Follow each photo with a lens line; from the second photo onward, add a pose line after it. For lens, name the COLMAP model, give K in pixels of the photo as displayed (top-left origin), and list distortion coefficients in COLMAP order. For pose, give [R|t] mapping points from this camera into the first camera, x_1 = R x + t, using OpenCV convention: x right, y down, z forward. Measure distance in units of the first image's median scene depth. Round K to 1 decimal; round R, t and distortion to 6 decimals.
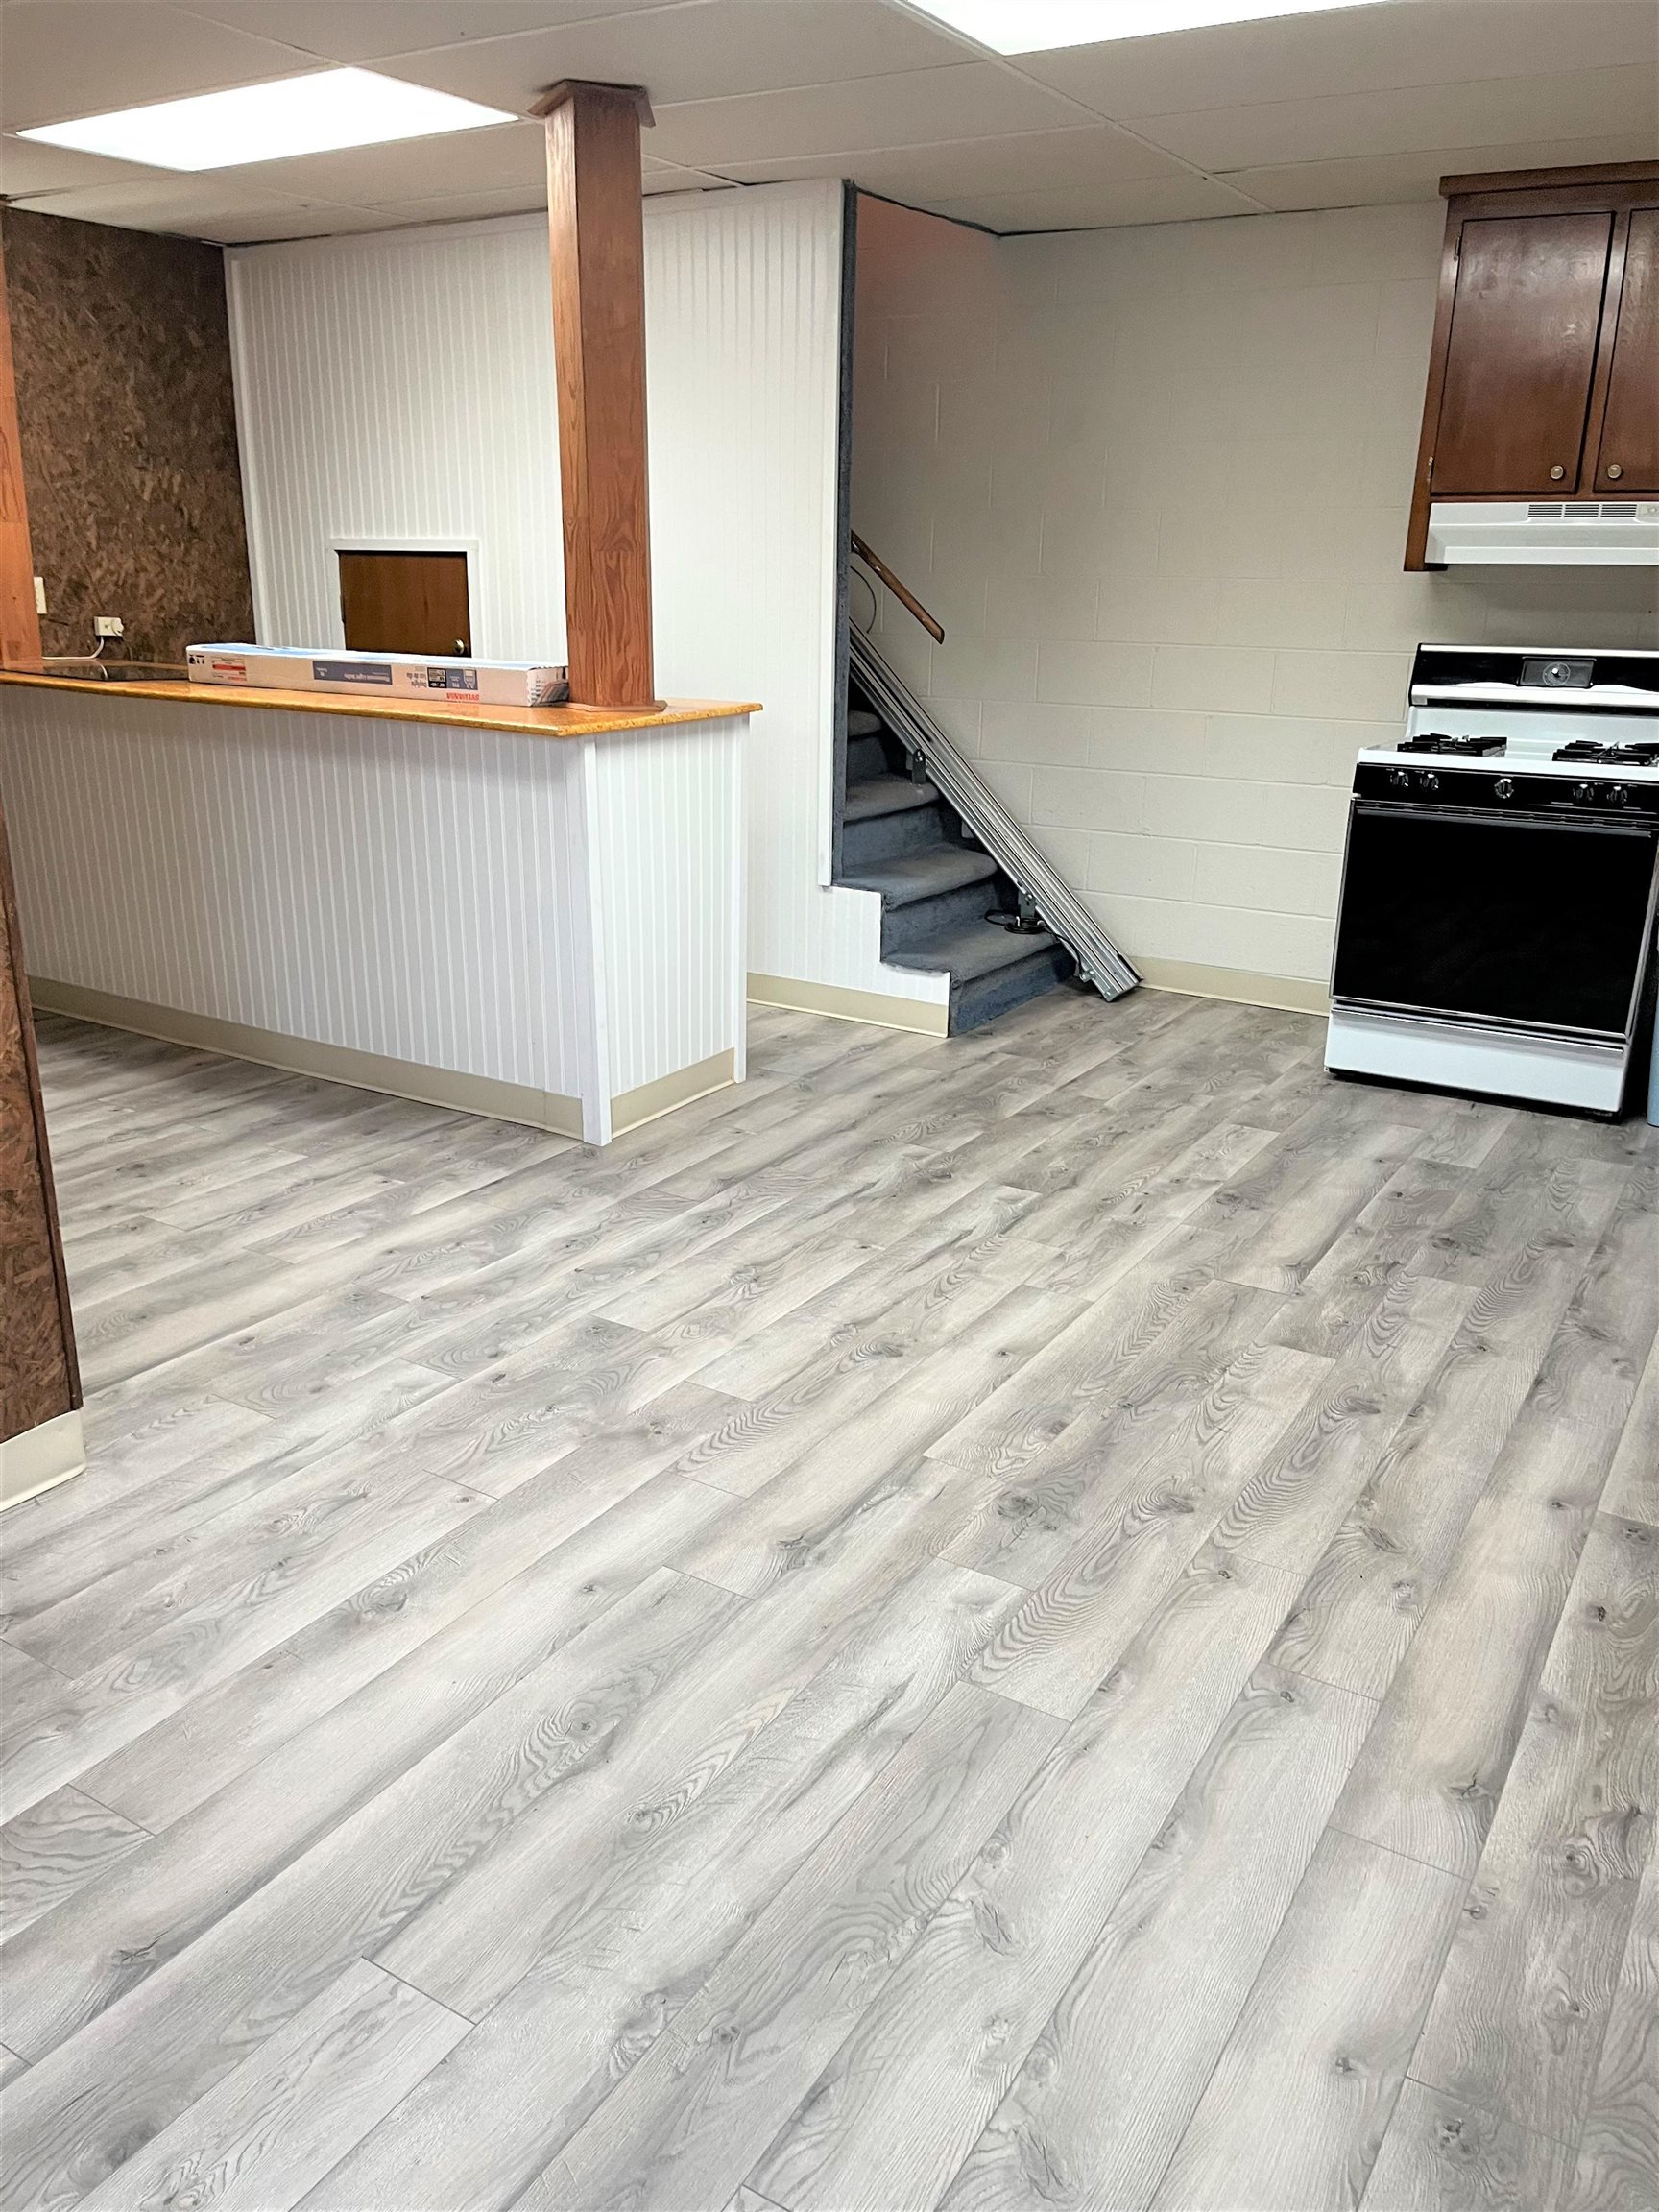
lens RADIAL K [[1671.9, 0, 827.4], [0, 1671.9, 1109.4], [0, 0, 1]] dist [0.003779, 0.002763]
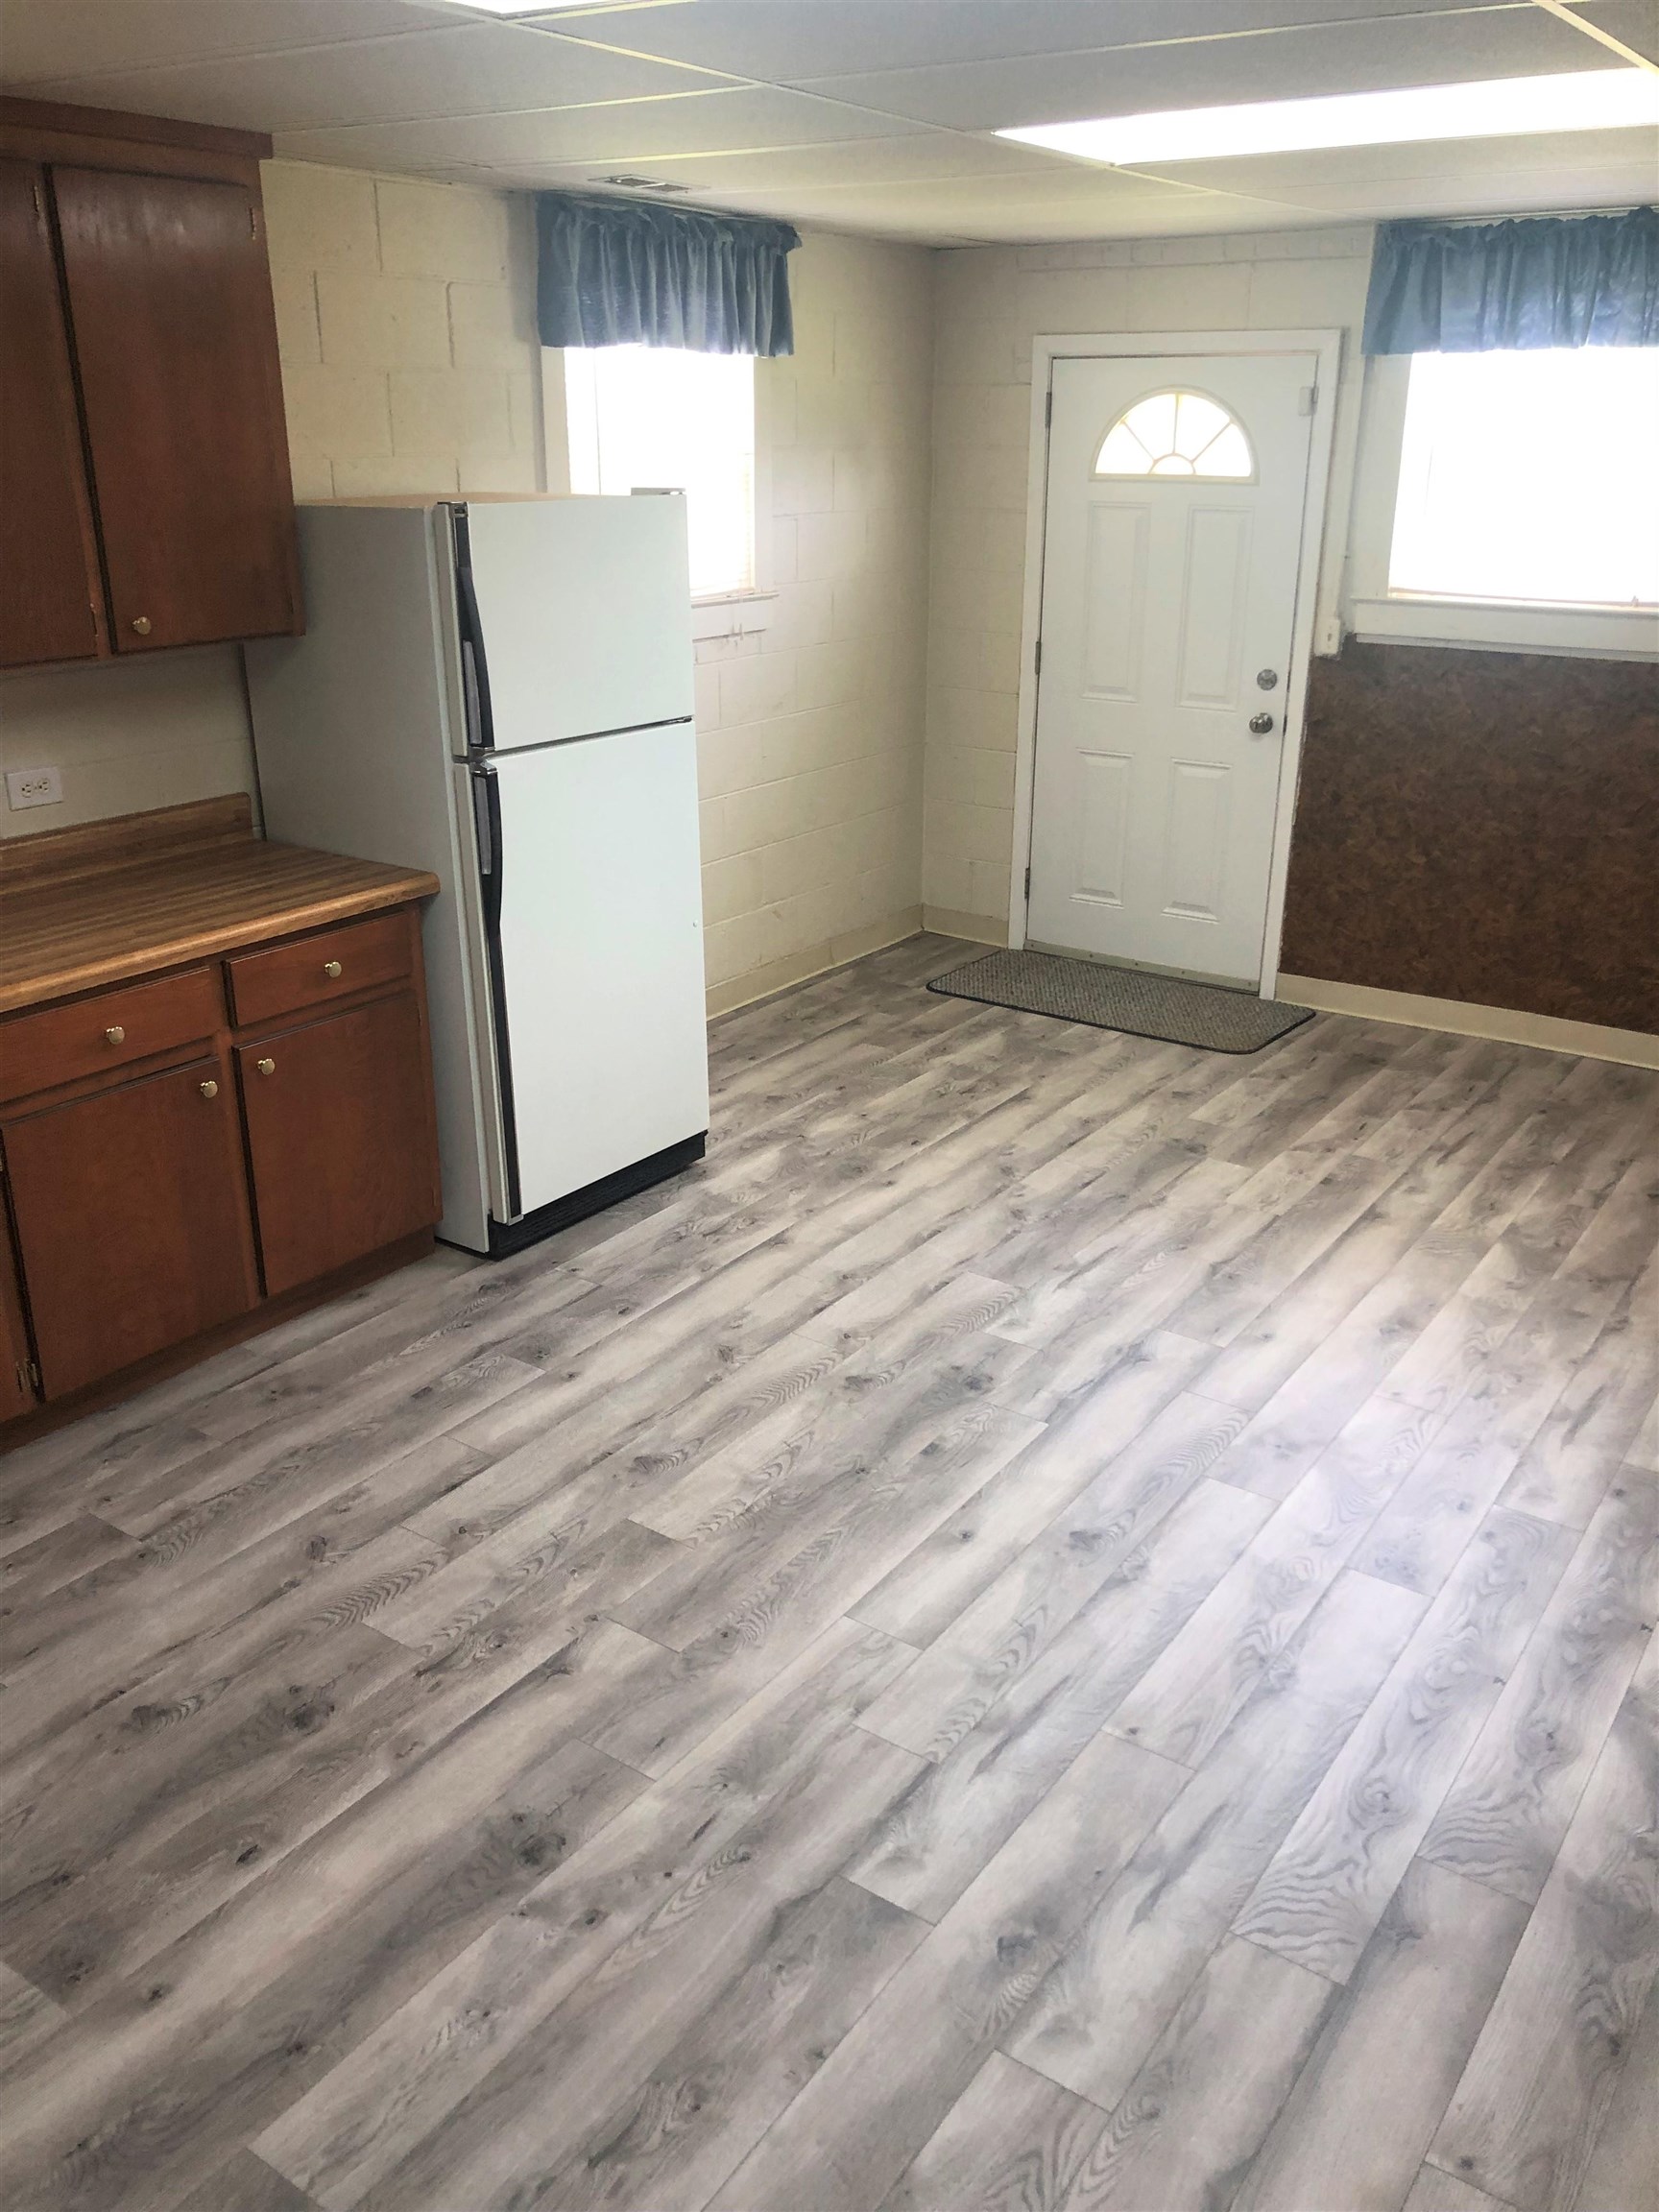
lens RADIAL K [[1807.8, 0, 828.8], [0, 1807.8, 1107.8], [0, 0, 1]] dist [-0.001599, -0.005248]
pose [[-0.998376, -0.028882, 0.049098, 0.147790], [0.008184, 0.780263, 0.625398, -0.739357], [-0.056372, 0.624784, -0.778760, 1.758420]]
